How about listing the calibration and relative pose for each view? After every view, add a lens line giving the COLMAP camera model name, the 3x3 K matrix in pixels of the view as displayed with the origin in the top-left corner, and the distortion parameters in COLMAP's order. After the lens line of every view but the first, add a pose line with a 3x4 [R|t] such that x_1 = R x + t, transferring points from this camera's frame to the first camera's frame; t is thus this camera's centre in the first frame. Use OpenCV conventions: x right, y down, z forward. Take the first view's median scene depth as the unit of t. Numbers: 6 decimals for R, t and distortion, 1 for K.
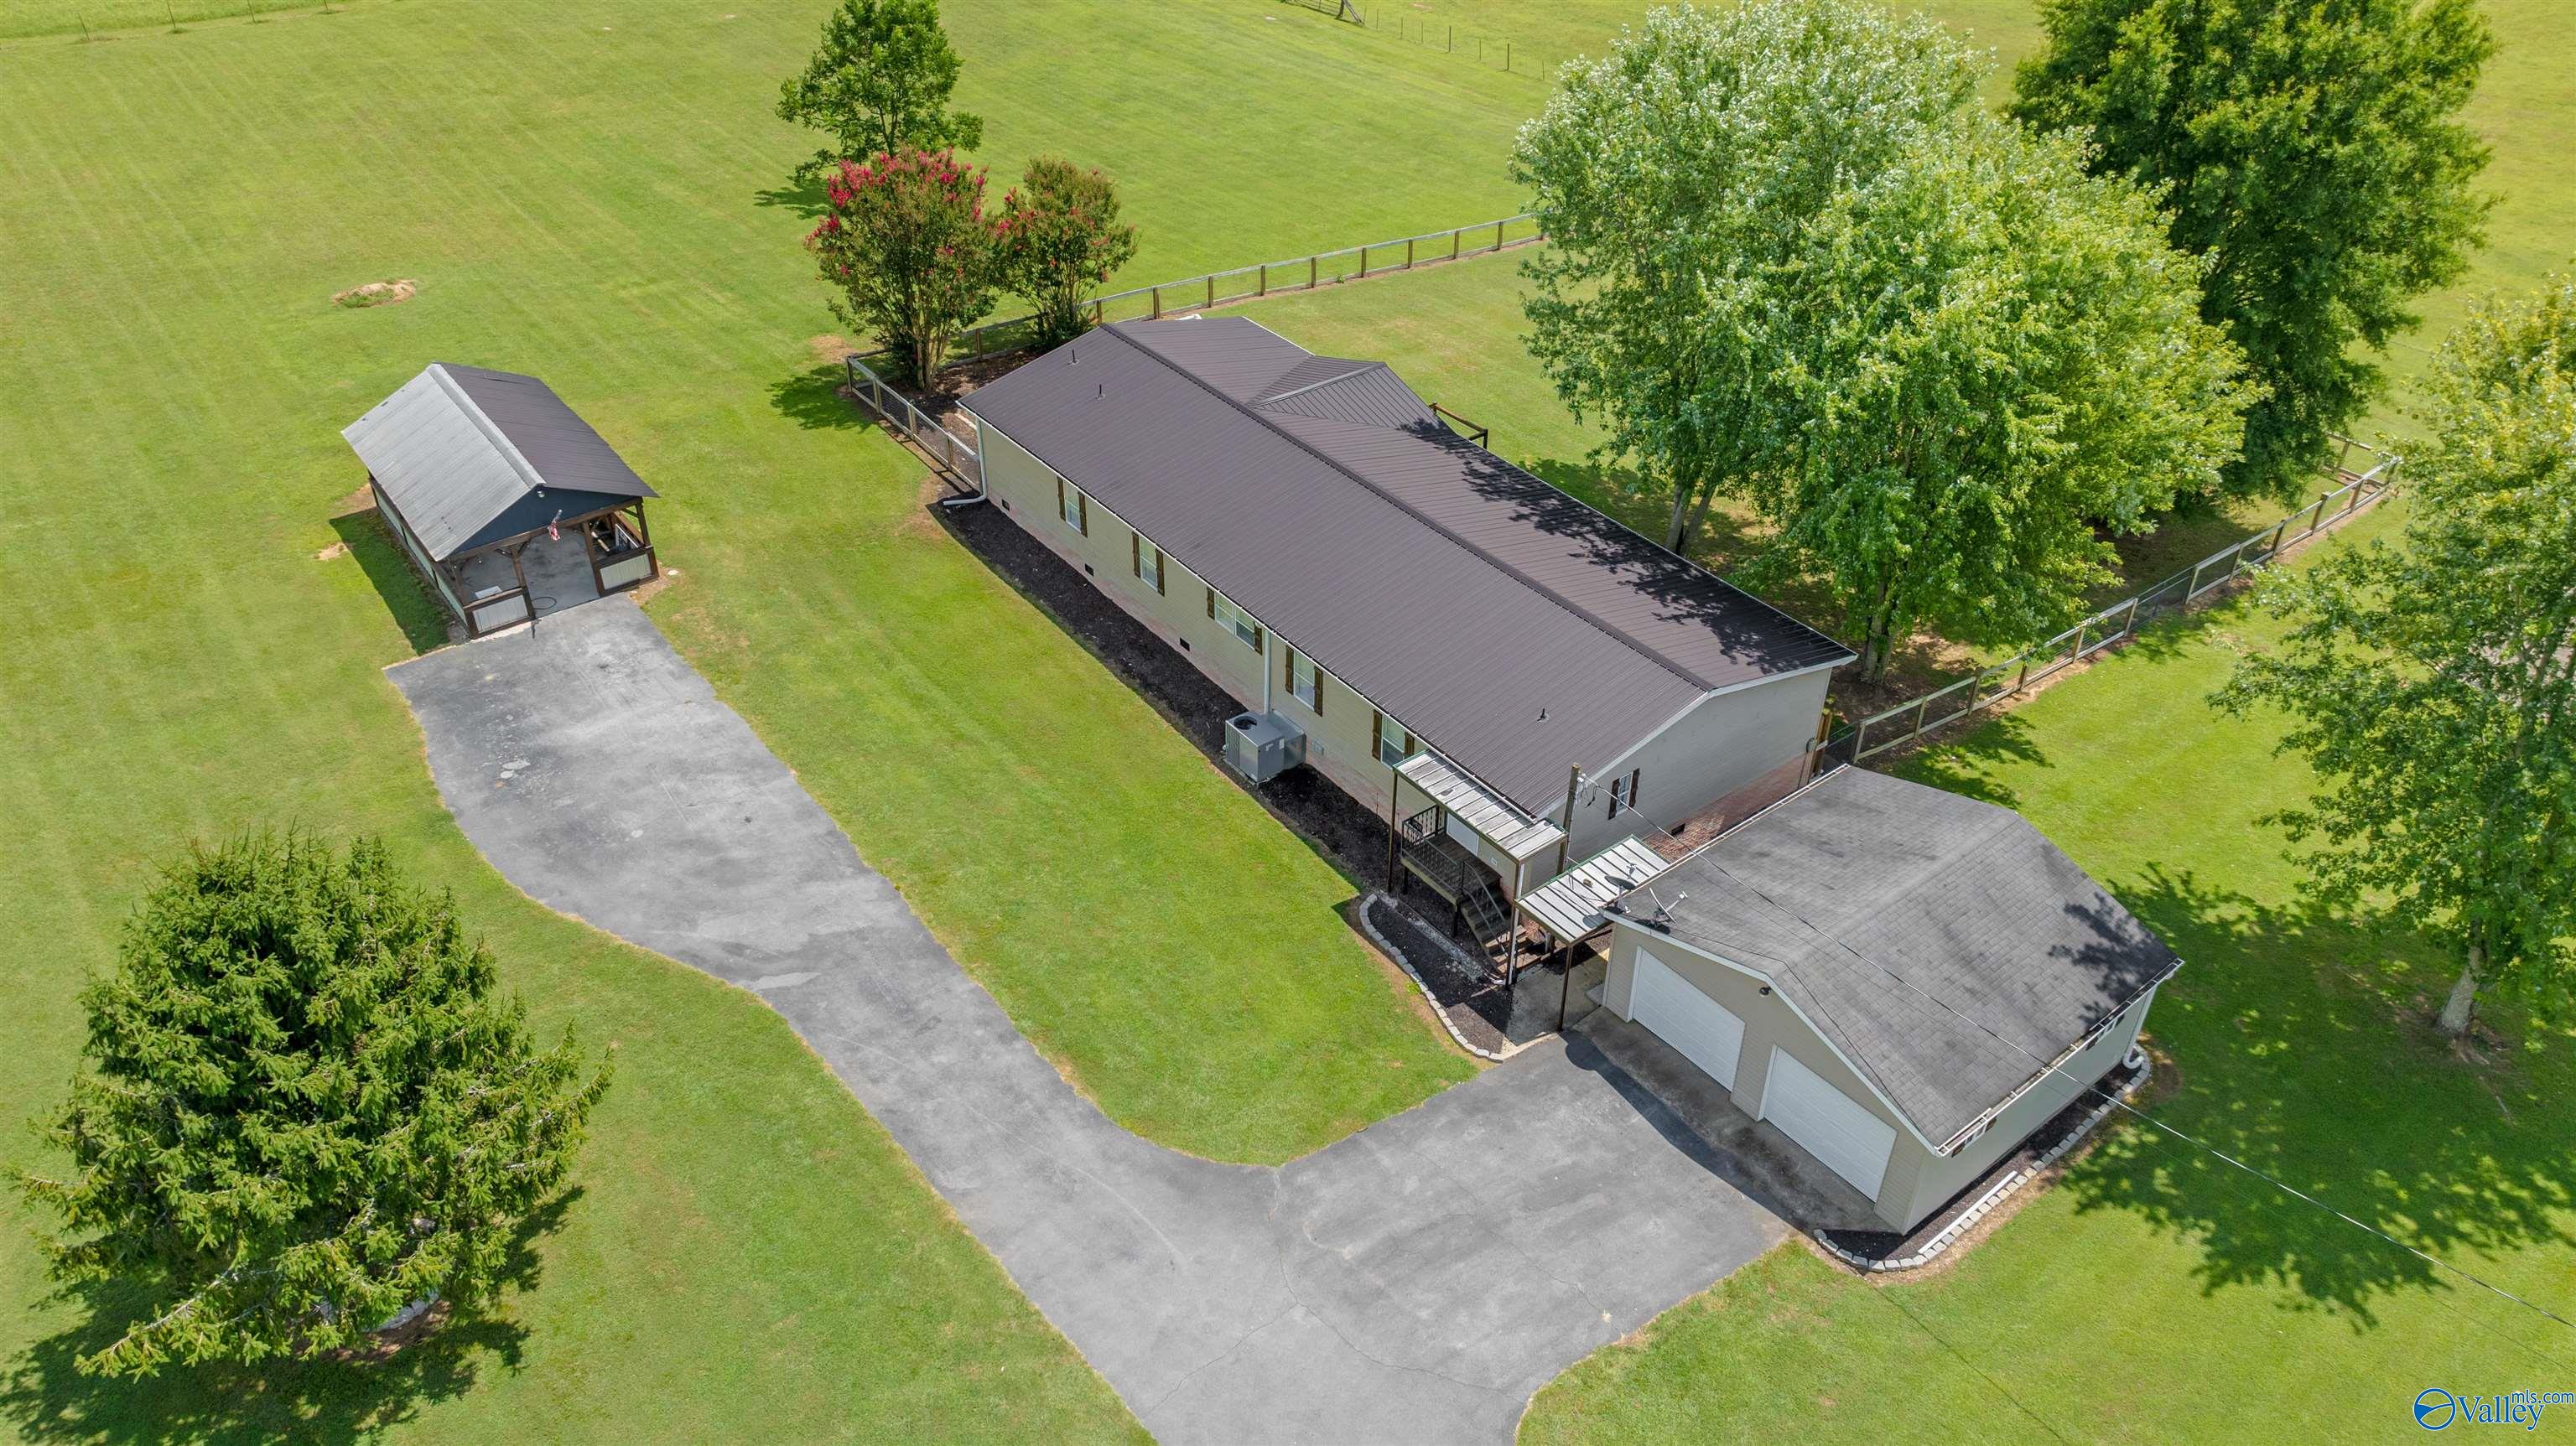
lens RADIAL K [[1796.5, 0, 1279.9], [0, 1796.5, 752.7], [0, 0, 1]] dist [-0.010279, -0.000994]
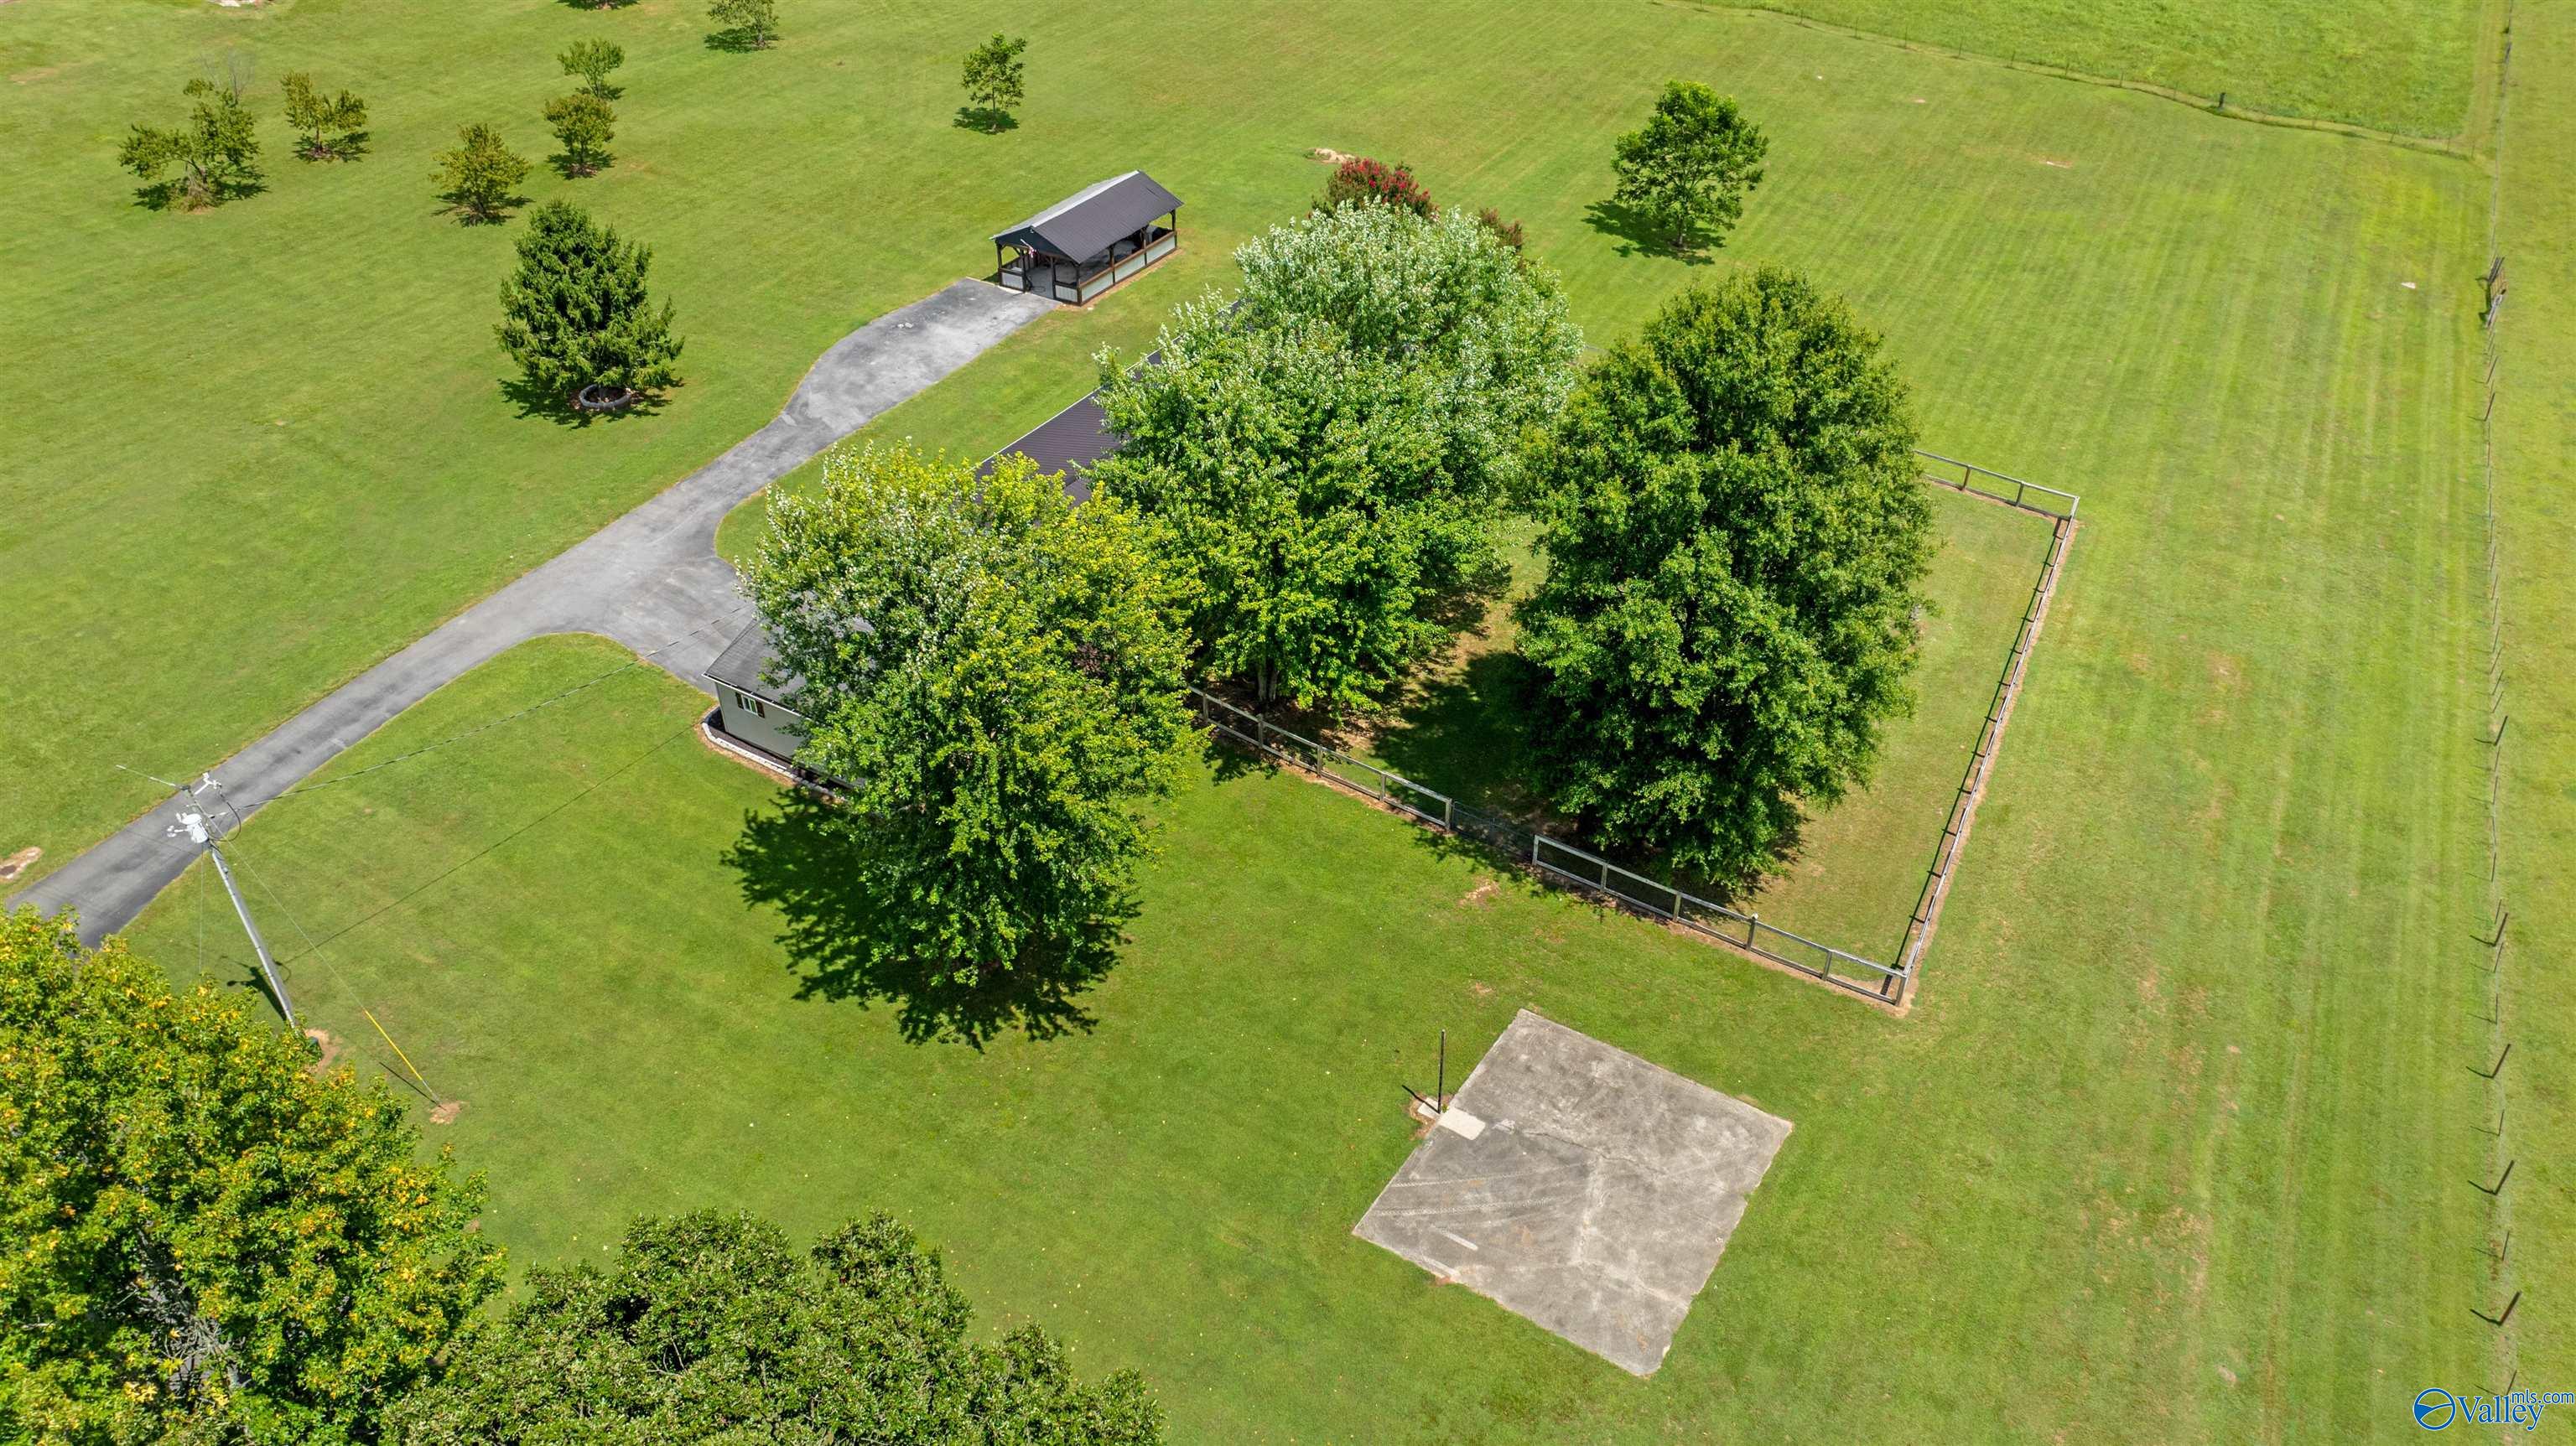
lens RADIAL K [[1796.5, 0, 1279.9], [0, 1796.5, 752.7], [0, 0, 1]] dist [-0.010279, -0.000994]
pose [[0.358705, 0.560925, -0.746119, 1.497569], [-0.550167, 0.772768, 0.316460, -0.484292], [0.754087, 0.296974, 0.585798, 0.238684]]
